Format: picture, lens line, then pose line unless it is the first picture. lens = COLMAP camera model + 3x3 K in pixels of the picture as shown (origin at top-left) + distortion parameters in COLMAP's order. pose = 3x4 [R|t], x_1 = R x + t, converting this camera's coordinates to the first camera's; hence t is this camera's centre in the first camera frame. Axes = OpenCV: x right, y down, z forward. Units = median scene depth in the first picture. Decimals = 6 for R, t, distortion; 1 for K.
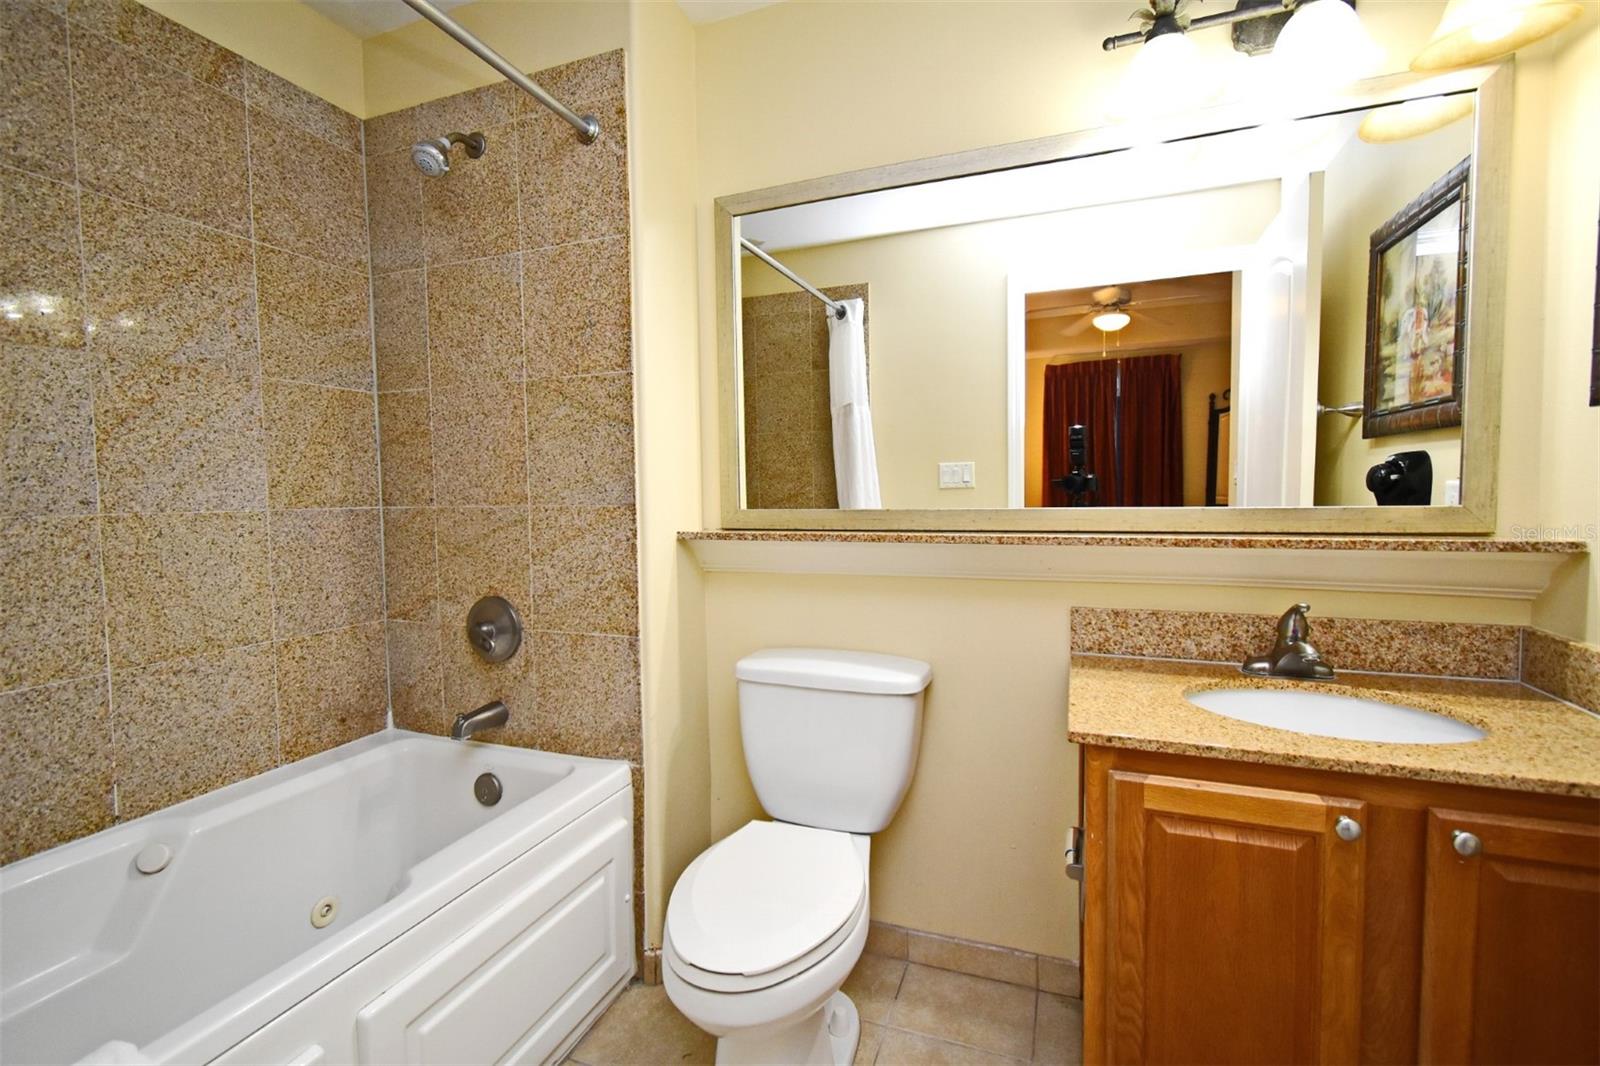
lens RADIAL K [[701.8, 0, 786.3], [0, 701.8, 526.7], [0, 0, 1]] dist [0.003769, -0.001324]
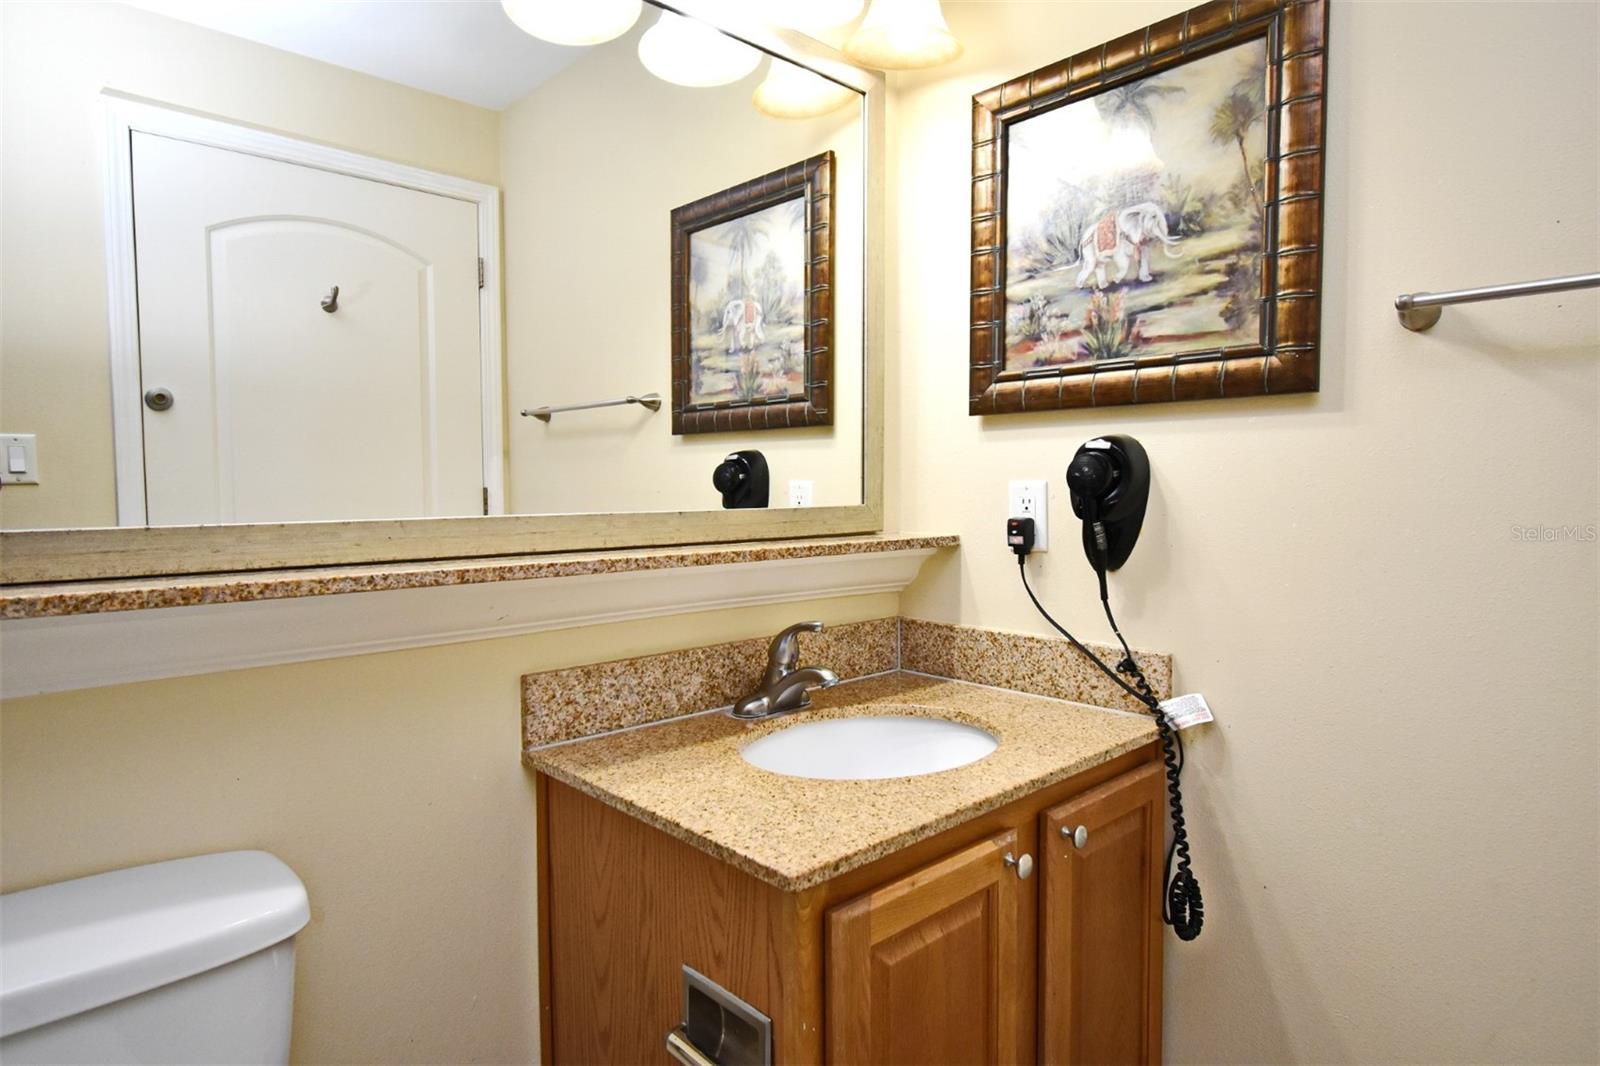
lens RADIAL K [[893.7, 0, 816.5], [0, 893.7, 535.7], [0, 0, 1]] dist [0.007913, -0.001576]
pose [[0.428821, -0.038511, 0.902568, -0.193853], [0.044458, 0.998780, 0.021493, -0.014399], [-0.902295, 0.030910, 0.430010, 0.445218]]
